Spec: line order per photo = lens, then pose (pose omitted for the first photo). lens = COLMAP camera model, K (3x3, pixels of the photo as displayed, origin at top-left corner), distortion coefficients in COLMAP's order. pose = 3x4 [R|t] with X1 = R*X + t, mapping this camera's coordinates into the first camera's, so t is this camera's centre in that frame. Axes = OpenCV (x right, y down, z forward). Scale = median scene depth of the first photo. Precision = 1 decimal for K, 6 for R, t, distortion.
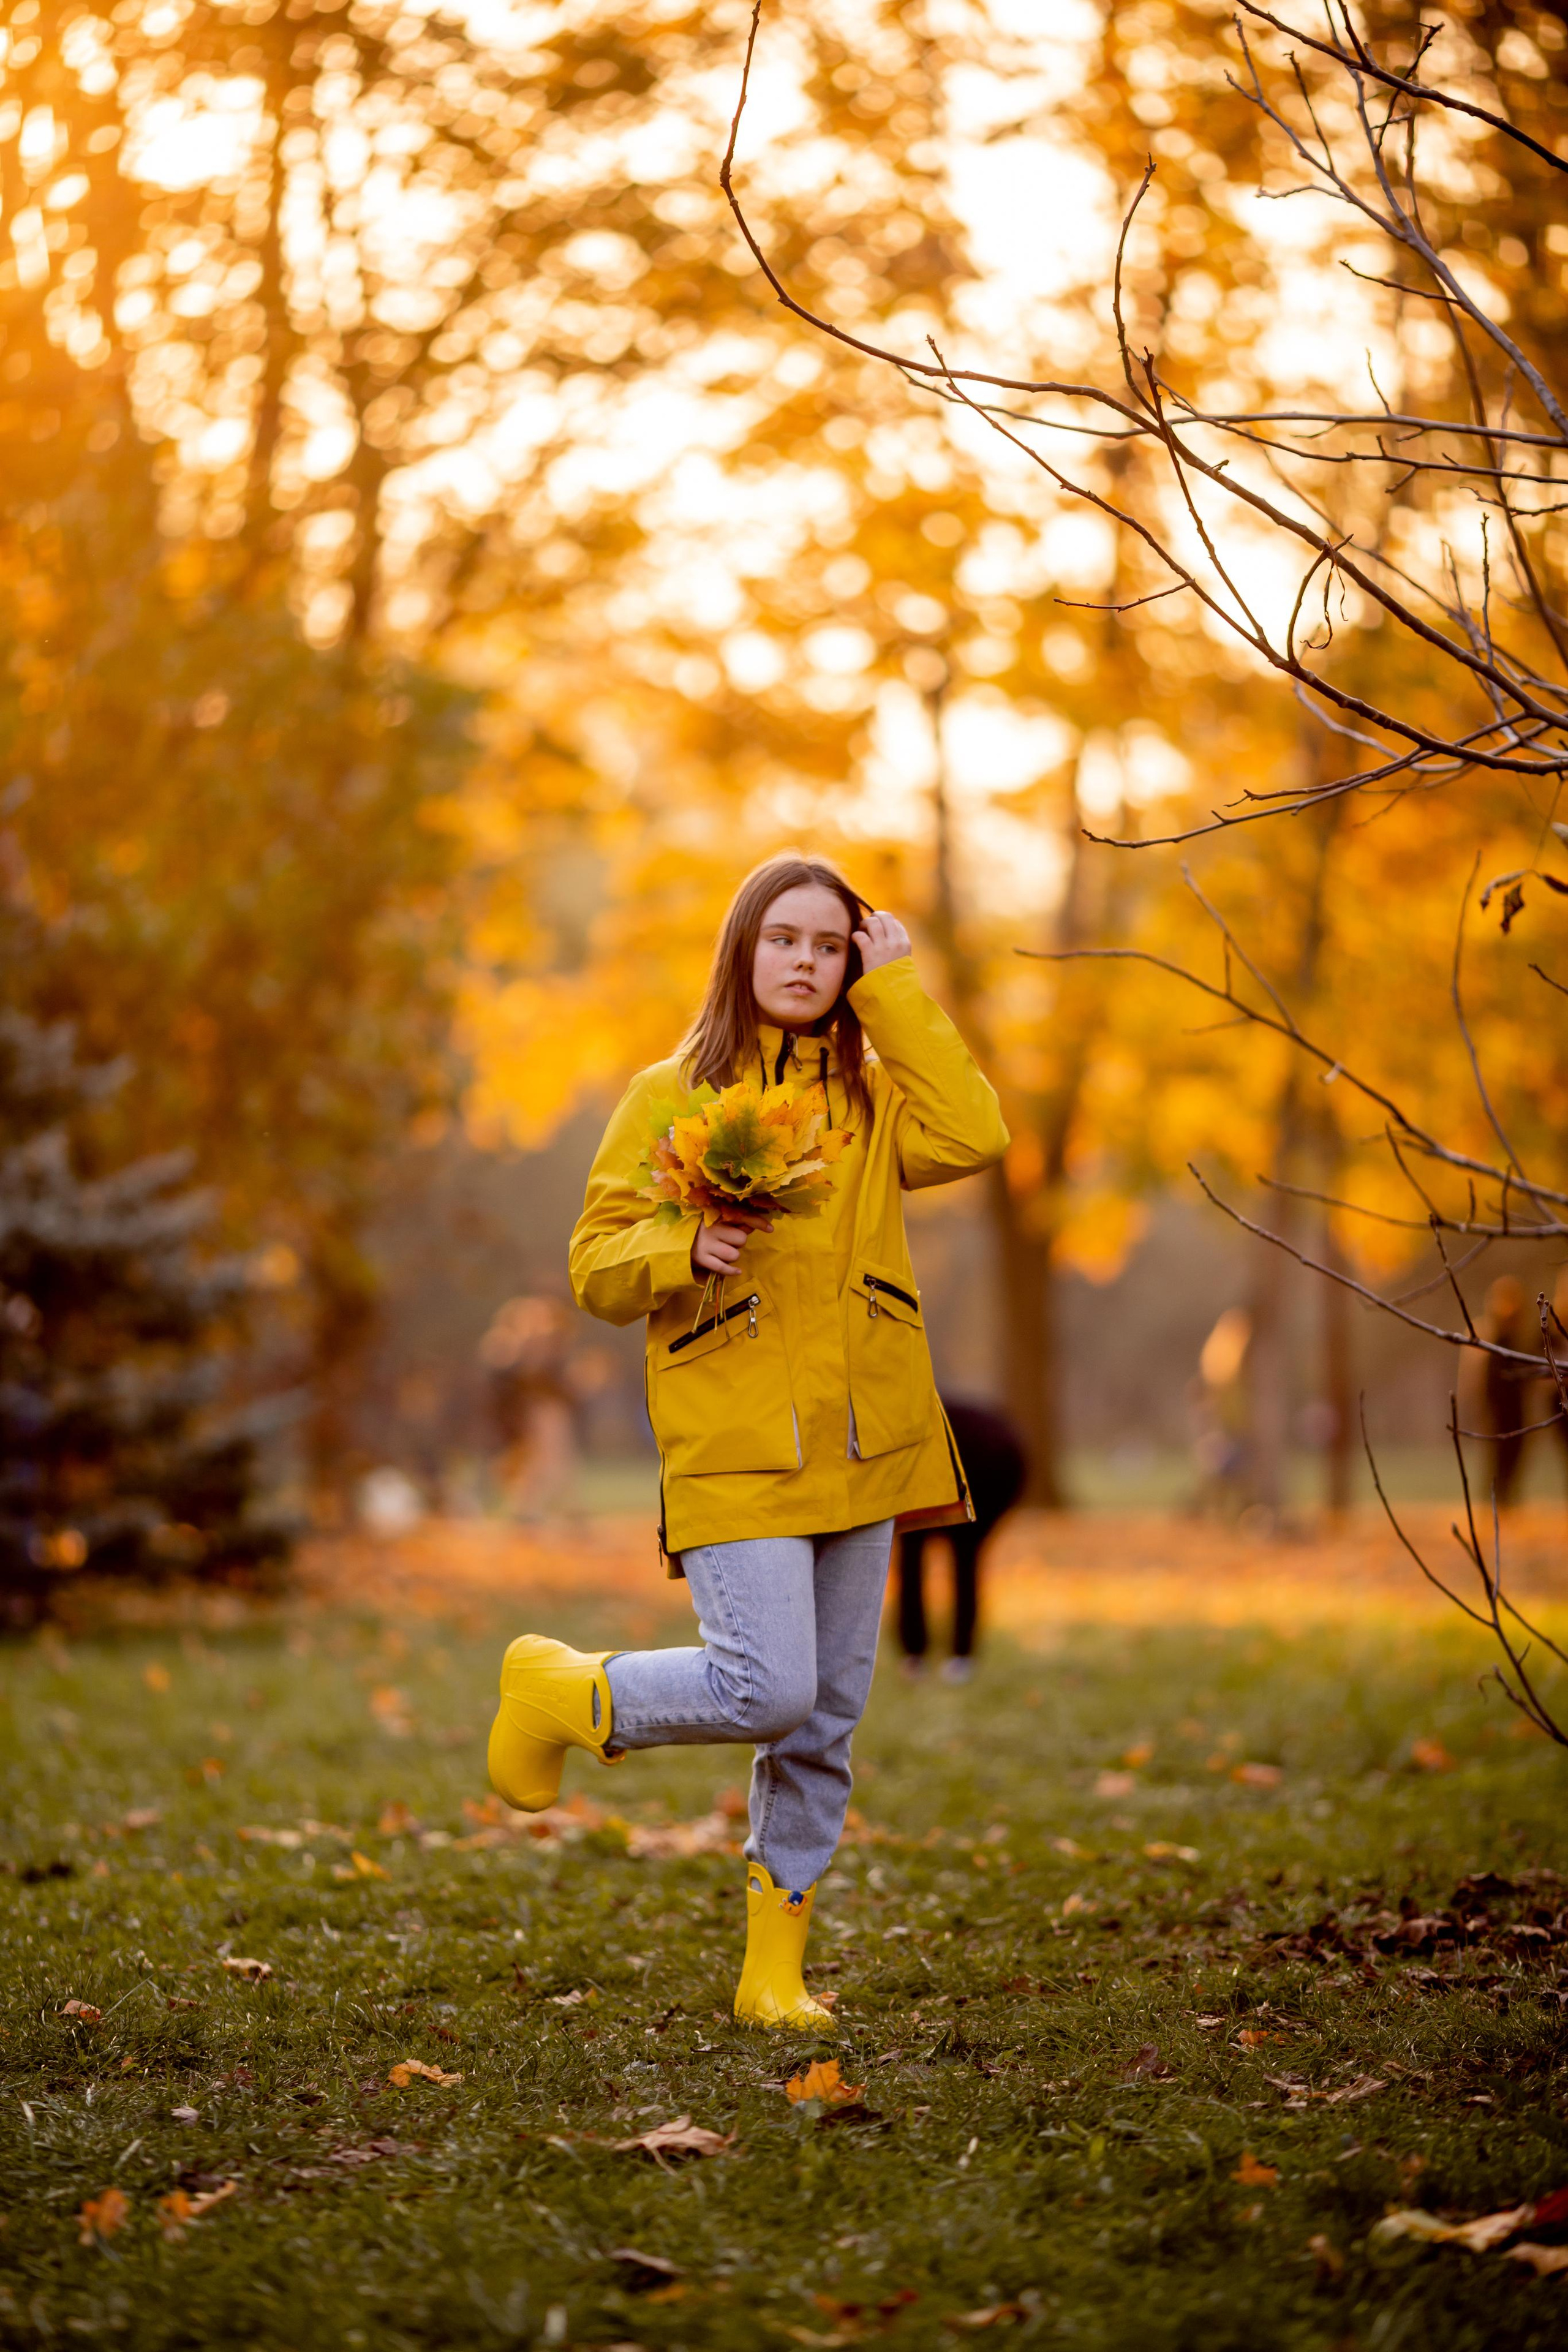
lens RADIAL K [[9138.6, 0, 784.0], [0, 9138.6, 1176.0], [0, 0, 1]] dist [-0.027487, -0.706169]
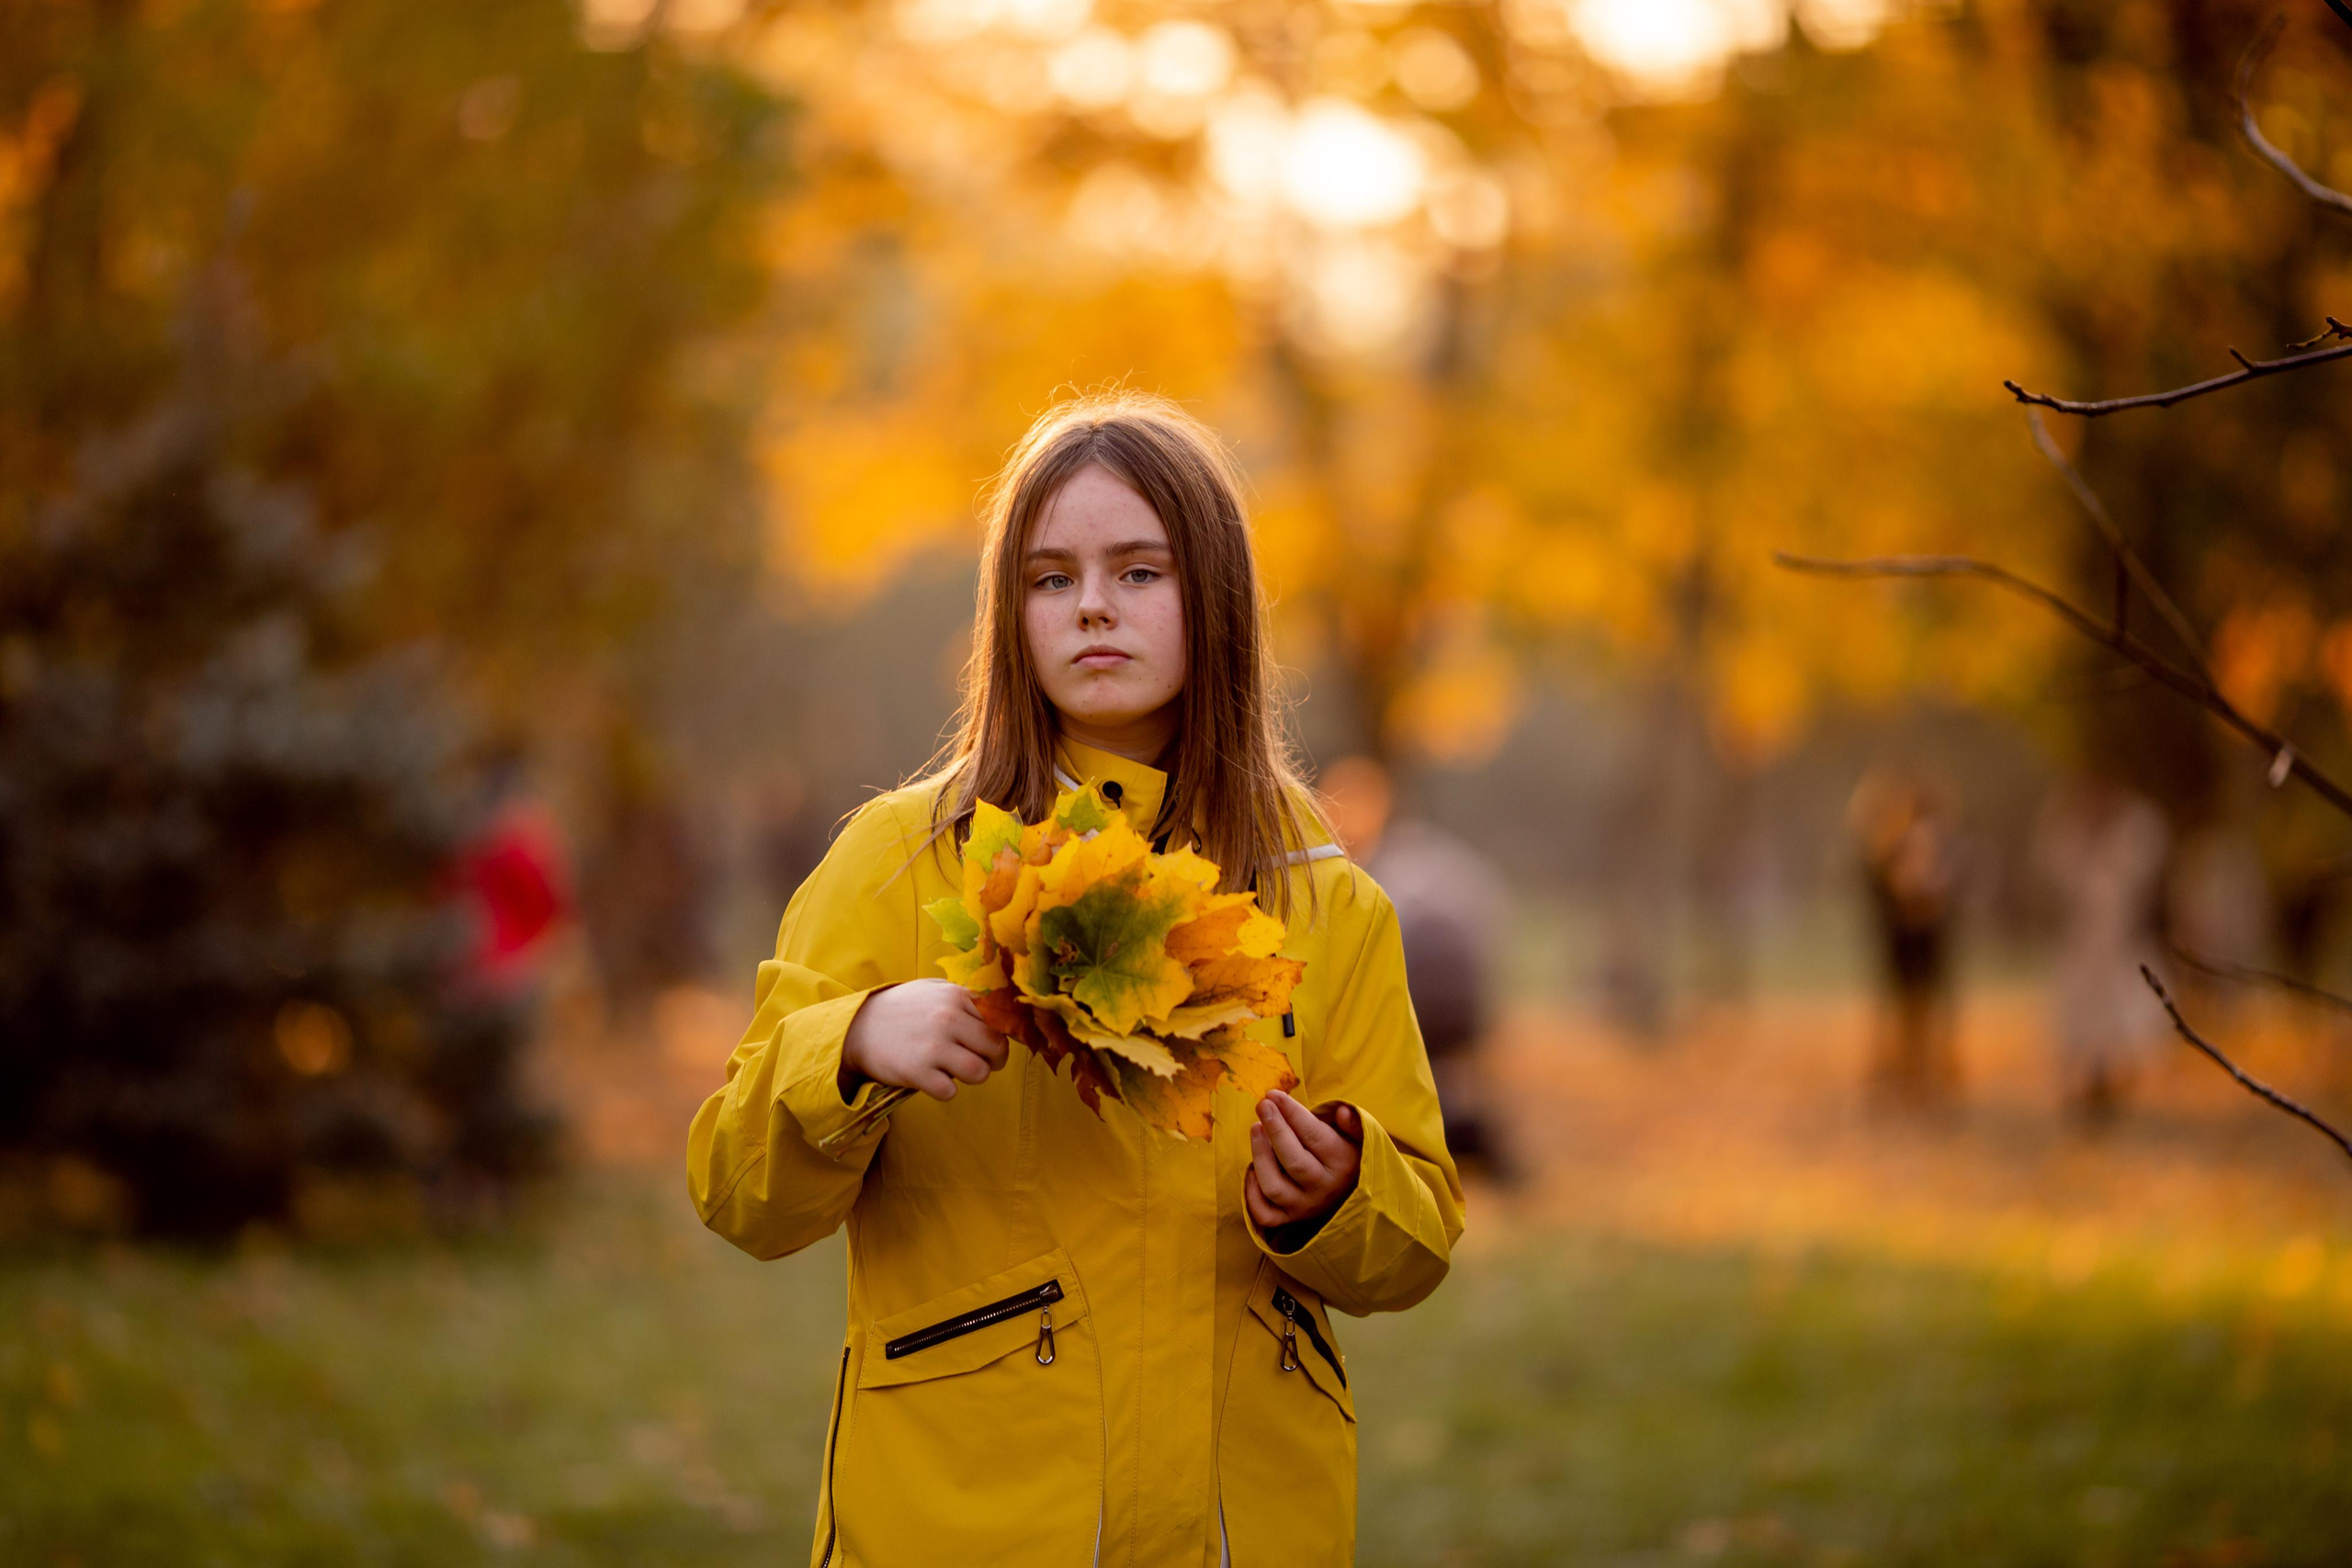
lens RADIAL K [[8927.7, 0, 1176.0], [0, 8927.7, 784.0], [0, 0, 1]] dist [-0.001427, -1.915454]
pose [[0.999728, 0.018540, 0.014124, -0.008402], [-0.018868, 0.999545, 0.023514, -0.008724], [-0.013682, -0.023774, 0.999624, 0.158928]]
